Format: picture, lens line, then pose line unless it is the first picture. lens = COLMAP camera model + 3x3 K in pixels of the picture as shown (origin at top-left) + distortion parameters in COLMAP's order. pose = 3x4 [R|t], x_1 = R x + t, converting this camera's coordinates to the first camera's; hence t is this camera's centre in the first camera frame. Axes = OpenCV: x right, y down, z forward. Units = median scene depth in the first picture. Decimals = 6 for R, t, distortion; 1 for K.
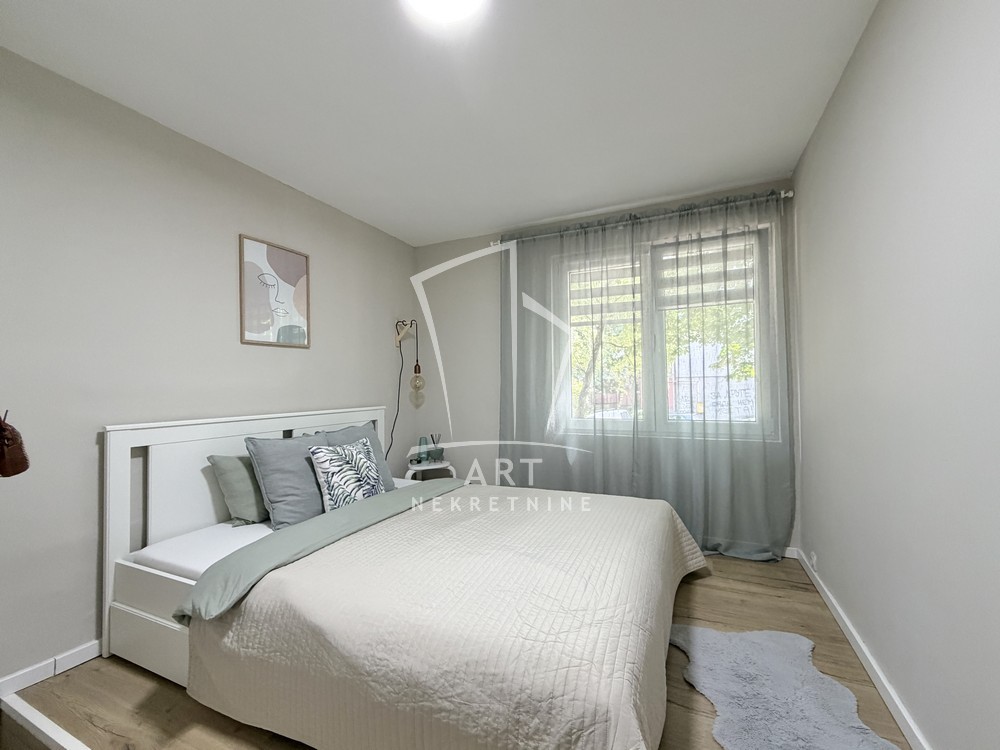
lens RADIAL K [[396.5, 0, 490.0], [0, 396.5, 375.9], [0, 0, 1]] dist [0.000945, 0.000350]
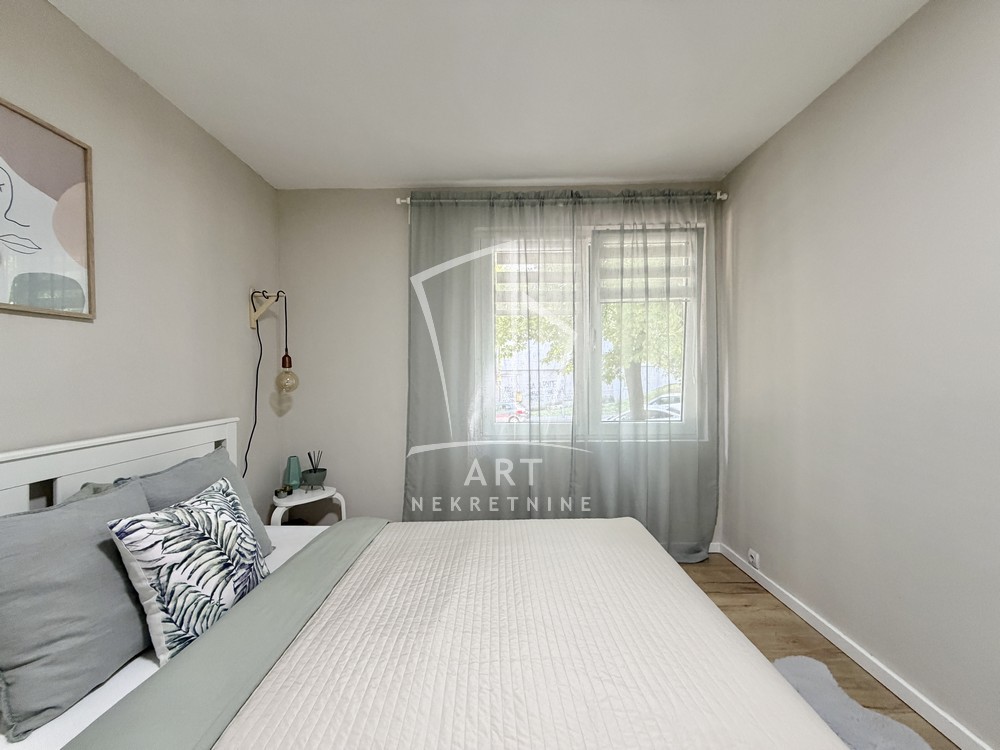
lens RADIAL K [[396.5, 0, 499.9], [0, 396.5, 375.8], [0, 0, 1]] dist [0.000945, 0.000350]
pose [[0.916123, 0.003871, 0.400878, -0.165448], [-0.011333, 0.999804, 0.016245, -0.010896], [-0.400736, -0.019426, 0.915987, 0.282792]]
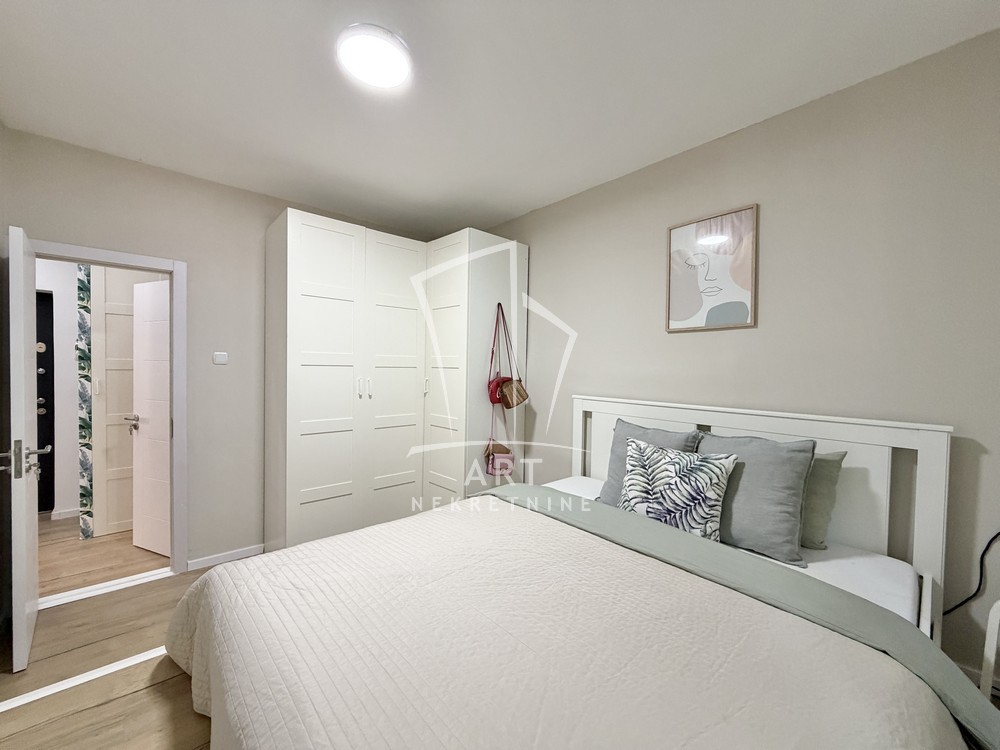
lens RADIAL K [[396.5, 0, 502.5], [0, 396.5, 375.2], [0, 0, 1]] dist [0.000945, 0.000350]
pose [[-0.371030, 0.014663, -0.928505, 0.426046], [-0.004497, 0.999835, 0.017586, 0.010622], [0.928610, 0.010701, -0.370903, 0.833177]]
